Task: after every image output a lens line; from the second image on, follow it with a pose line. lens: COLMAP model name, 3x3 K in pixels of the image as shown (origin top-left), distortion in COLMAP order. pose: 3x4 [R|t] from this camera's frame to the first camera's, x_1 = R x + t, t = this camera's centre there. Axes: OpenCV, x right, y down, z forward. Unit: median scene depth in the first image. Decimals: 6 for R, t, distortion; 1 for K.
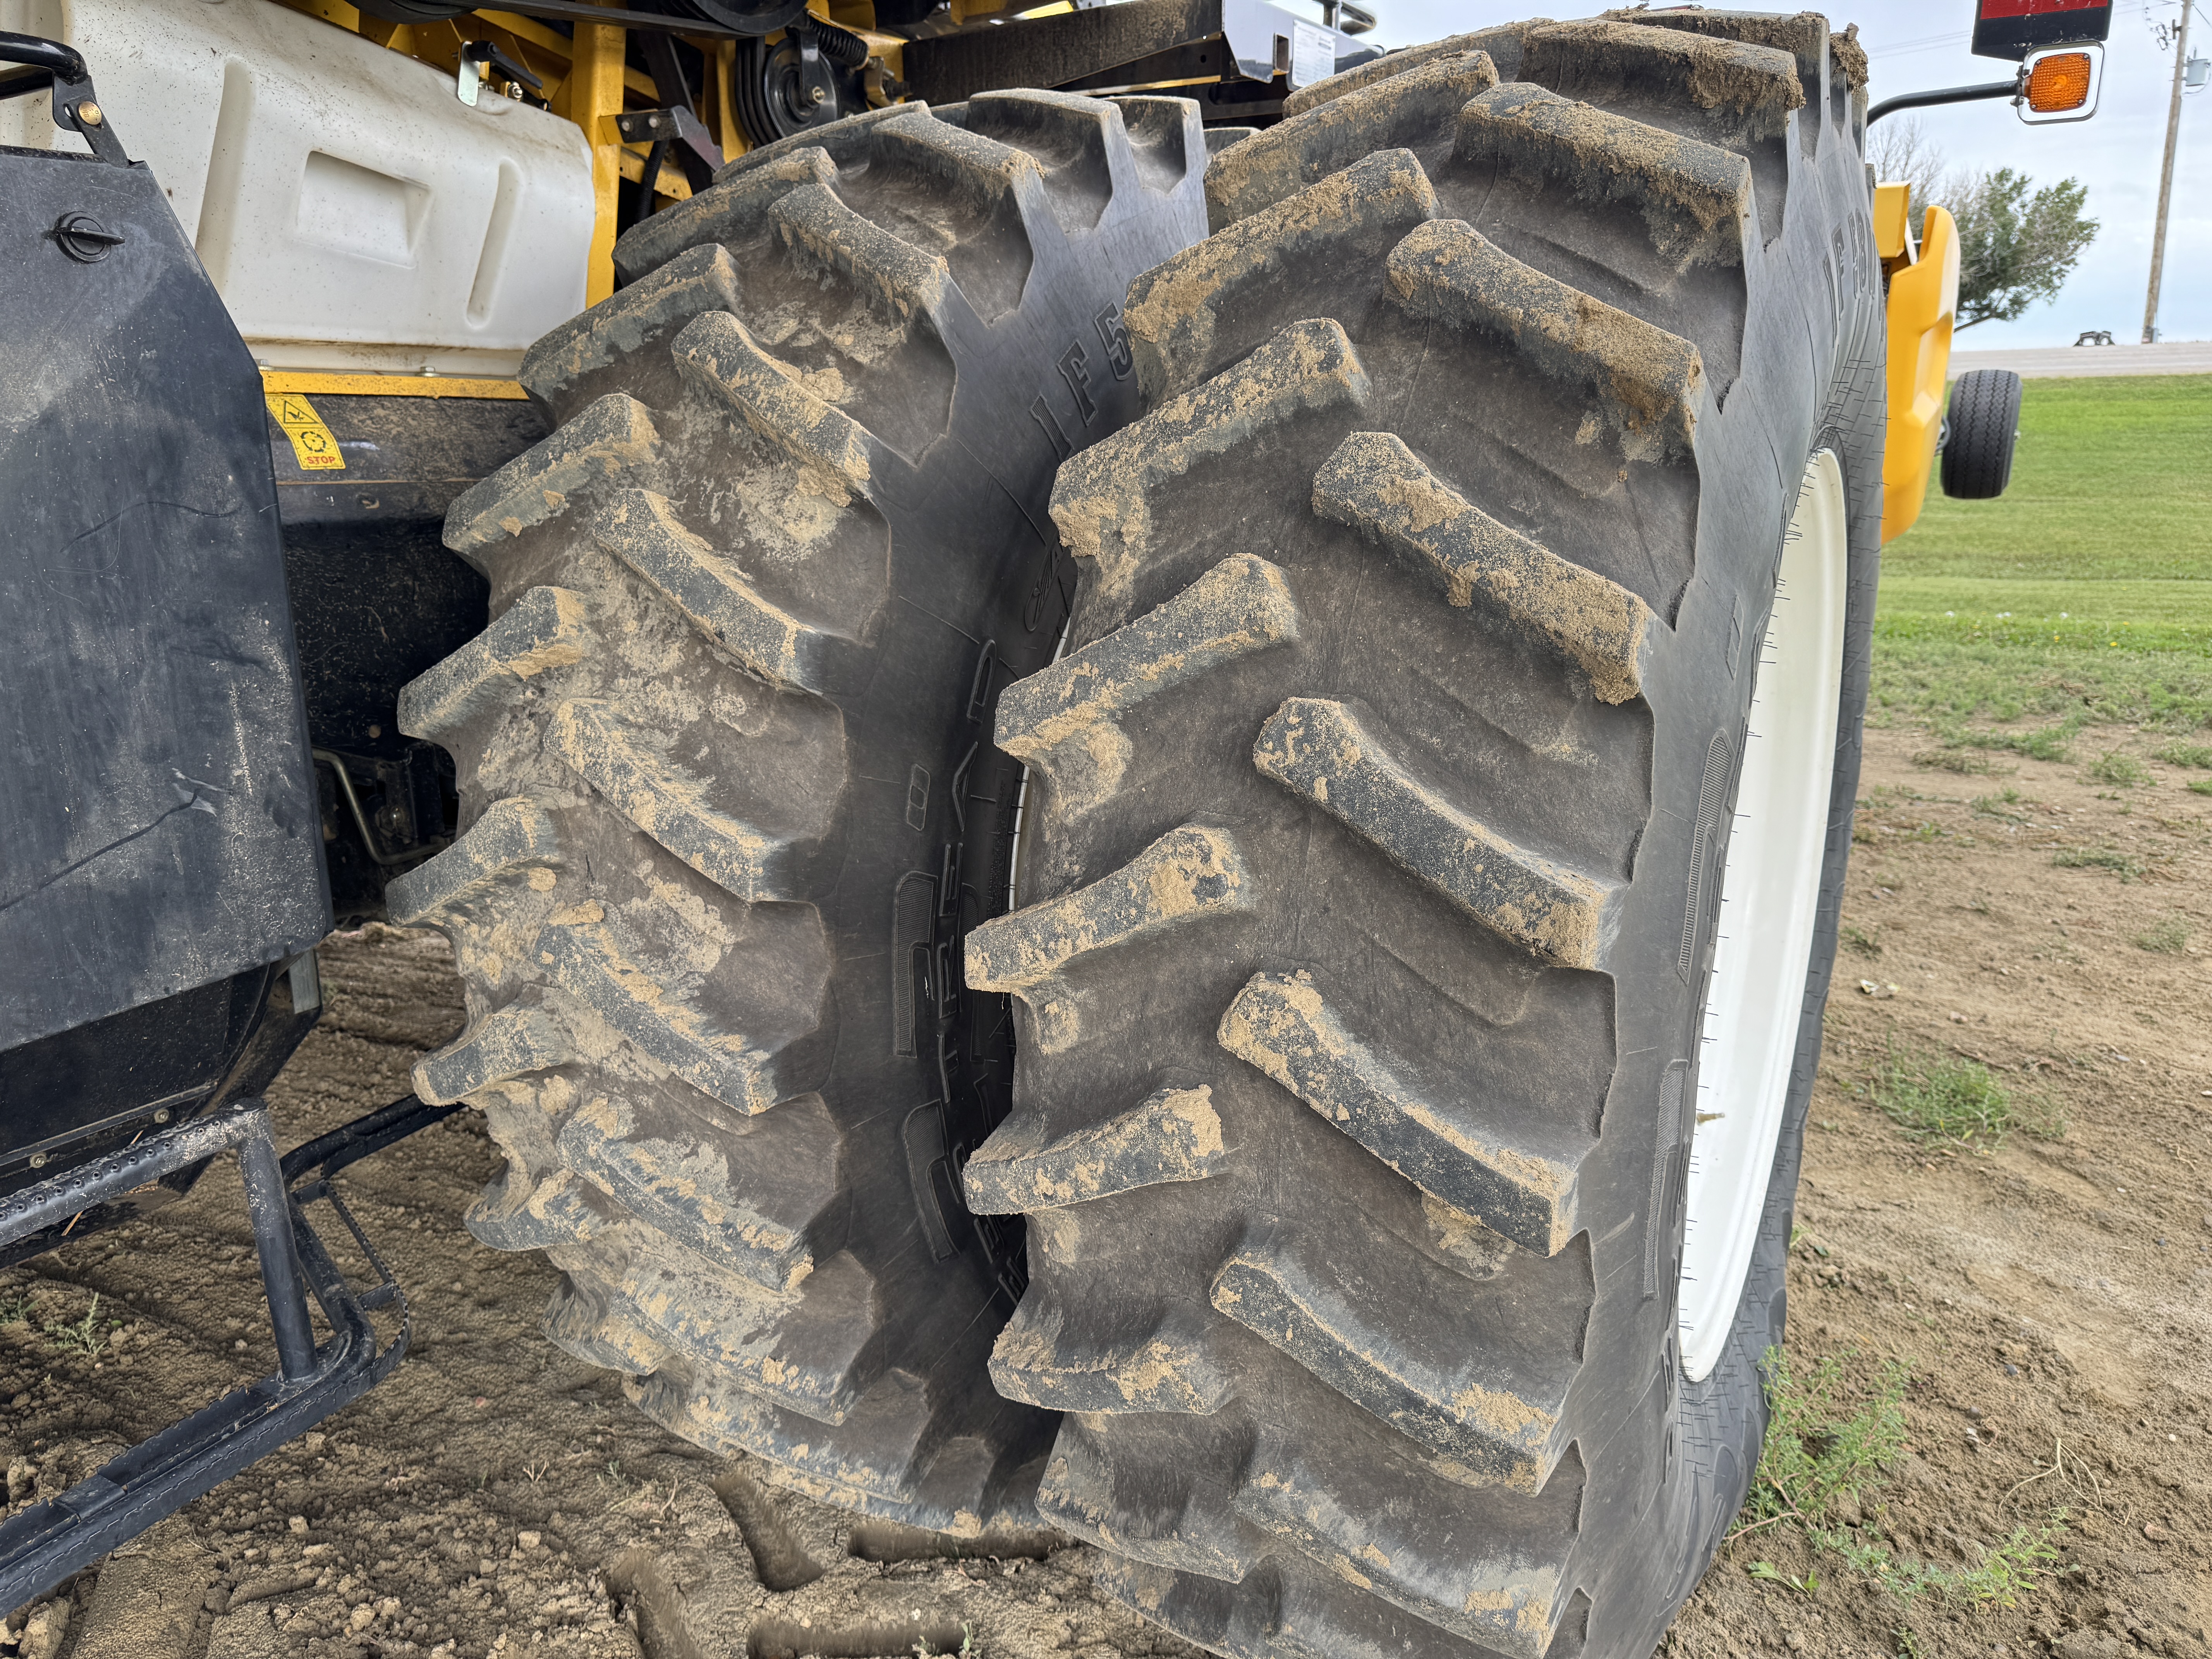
lens RADIAL K [[1560.6, 0, 1106.0], [0, 1560.6, 829.5], [0, 0, 1]] dist [0.160181, -0.343824]
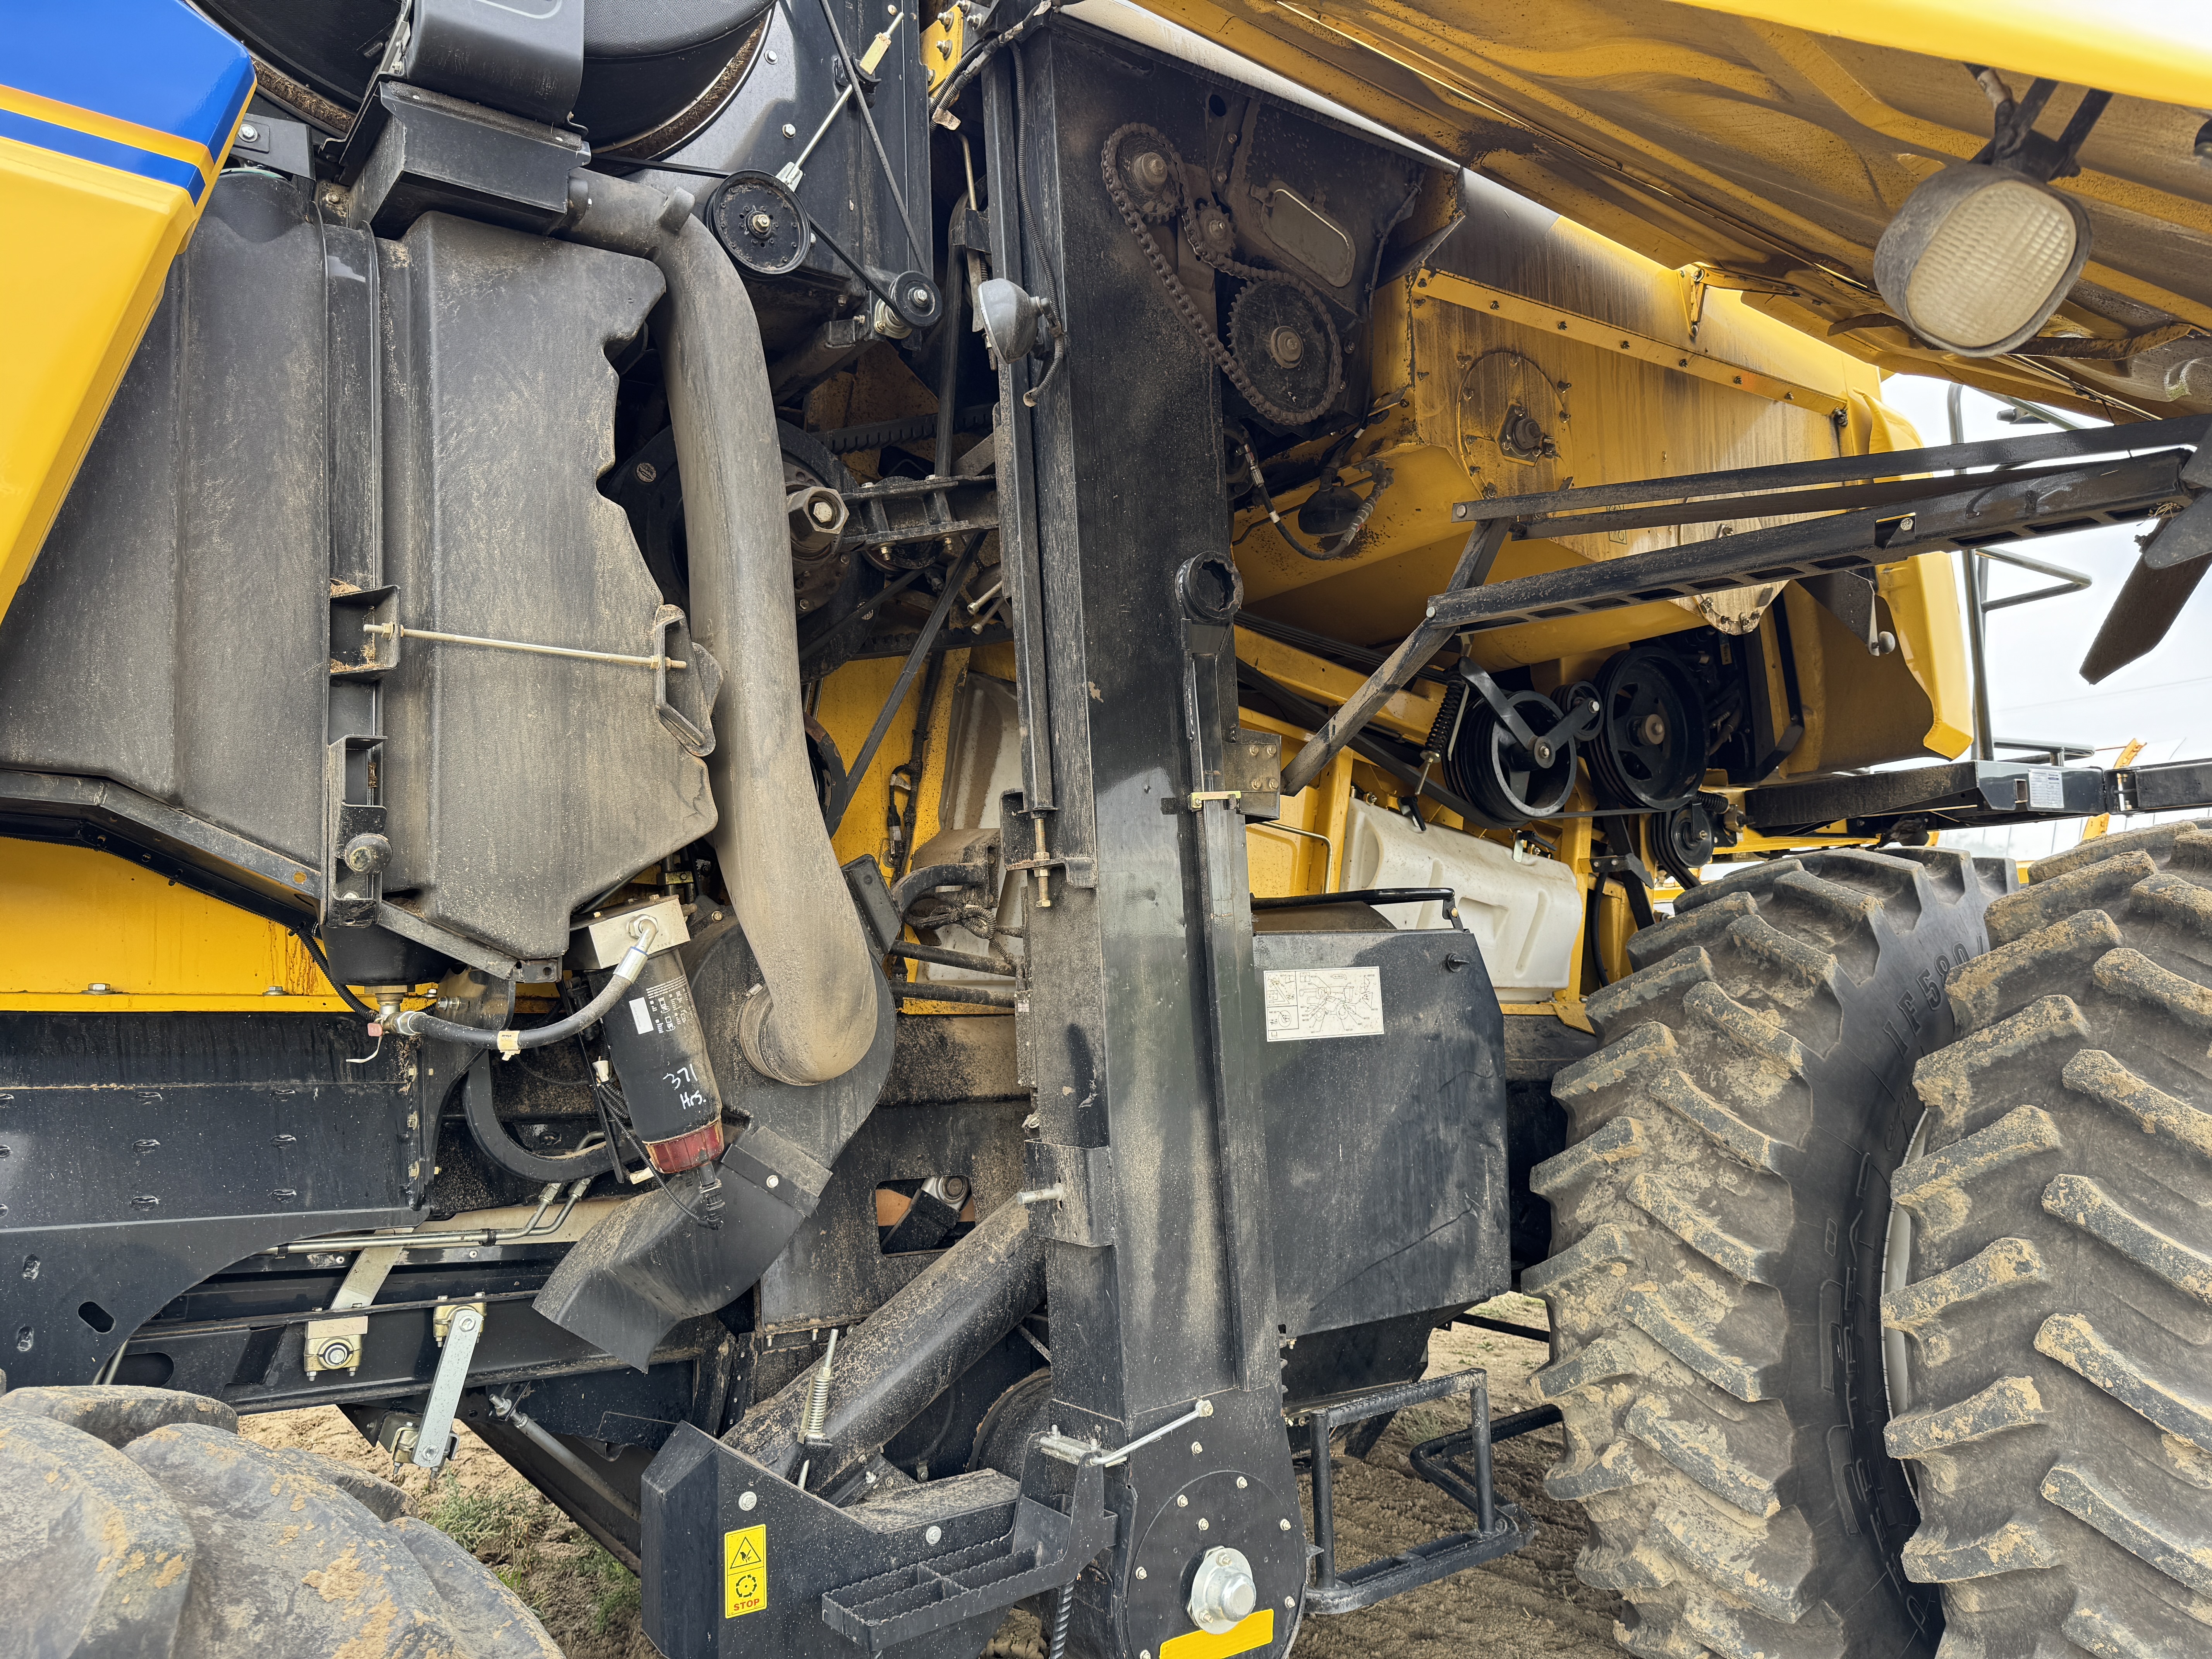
lens RADIAL K [[1578.6, 0, 1106.0], [0, 1578.6, 829.5], [0, 0, 1]] dist [0.009839, -0.012105]
pose [[0.910564, -0.045102, -0.410900, -0.125902], [-0.101269, 0.939399, -0.327526, 0.250932], [0.400772, 0.339845, 0.850816, -1.204070]]
